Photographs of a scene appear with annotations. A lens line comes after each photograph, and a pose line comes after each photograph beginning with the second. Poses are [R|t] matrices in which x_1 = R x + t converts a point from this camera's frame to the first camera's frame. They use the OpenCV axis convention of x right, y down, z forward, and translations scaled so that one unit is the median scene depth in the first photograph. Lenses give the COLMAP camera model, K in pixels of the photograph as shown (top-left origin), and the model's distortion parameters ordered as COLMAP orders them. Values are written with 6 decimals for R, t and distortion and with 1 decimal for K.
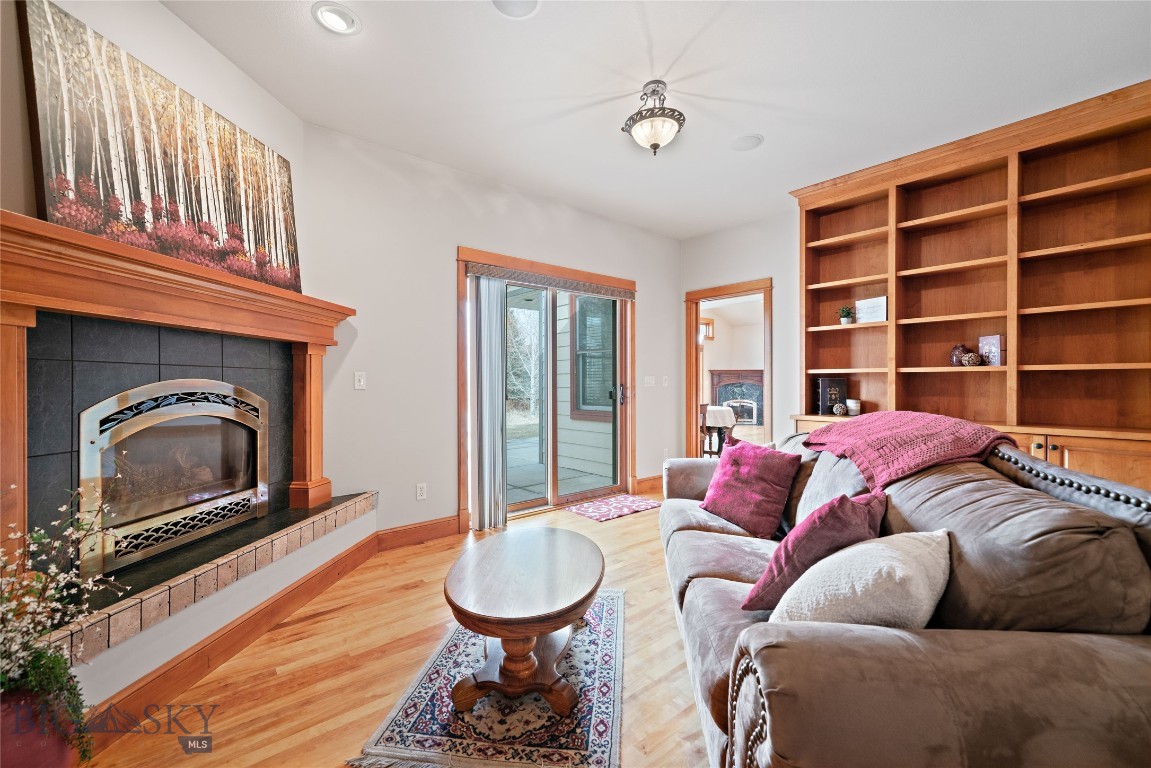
lens RADIAL K [[484.0, 0, 575.5], [0, 484.0, 384.0], [0, 0, 1]] dist [-0.000091, -0.000017]
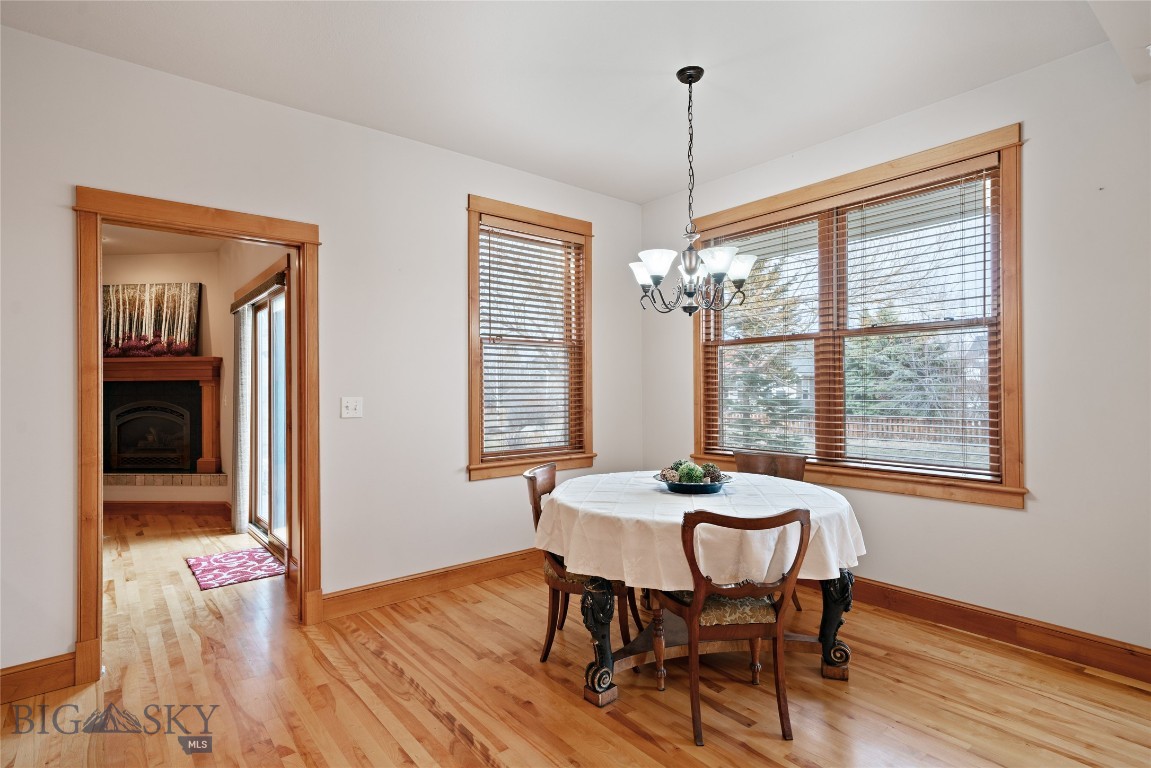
lens RADIAL K [[579.7, 0, 575.5], [0, 579.7, 384.0], [0, 0, 1]] dist [0.013904, -0.000558]
pose [[-0.029284, -0.008082, -0.999538, 2.027765], [0.009710, 0.999918, -0.008369, -0.045877], [0.999524, -0.009950, -0.029203, 3.161717]]
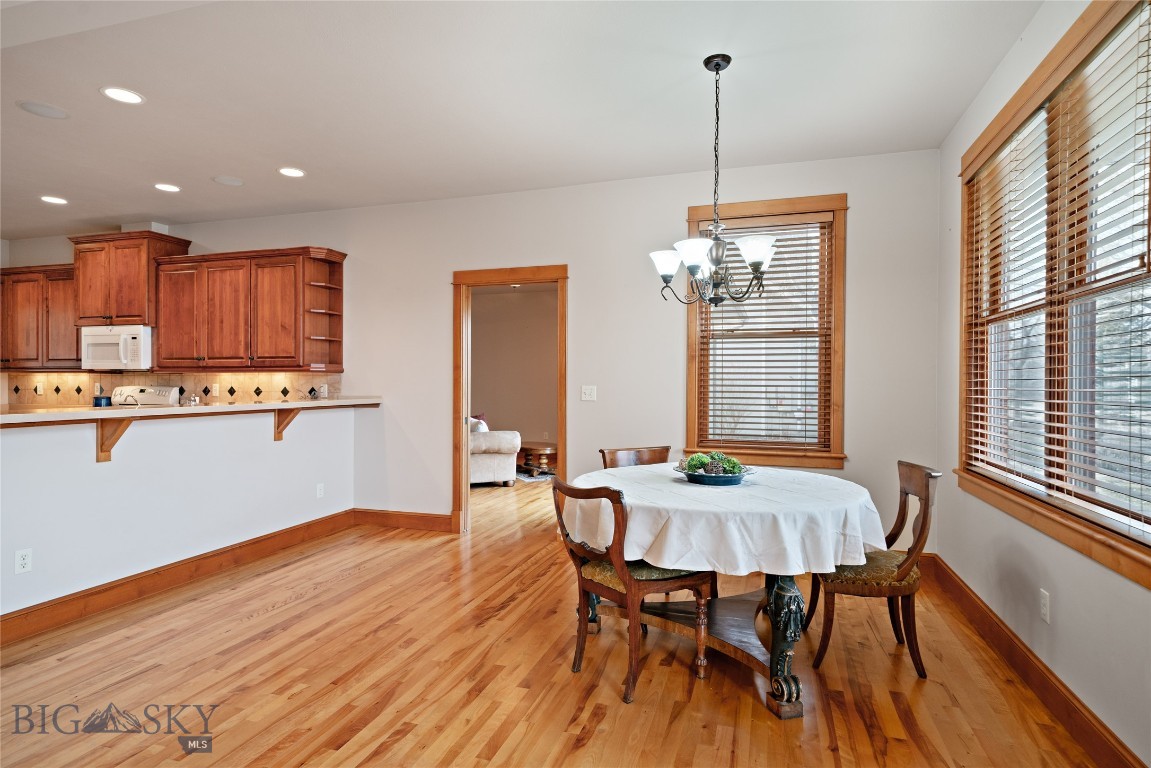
lens RADIAL K [[615.4, 0, 575.5], [0, 615.4, 384.0], [0, 0, 1]] dist [0.020120, 0.000685]
pose [[-0.855209, -0.004408, -0.518264, 1.712292], [-0.003739, 0.999990, -0.002336, -0.031095], [0.518269, -0.000060, -0.855218, 4.347039]]
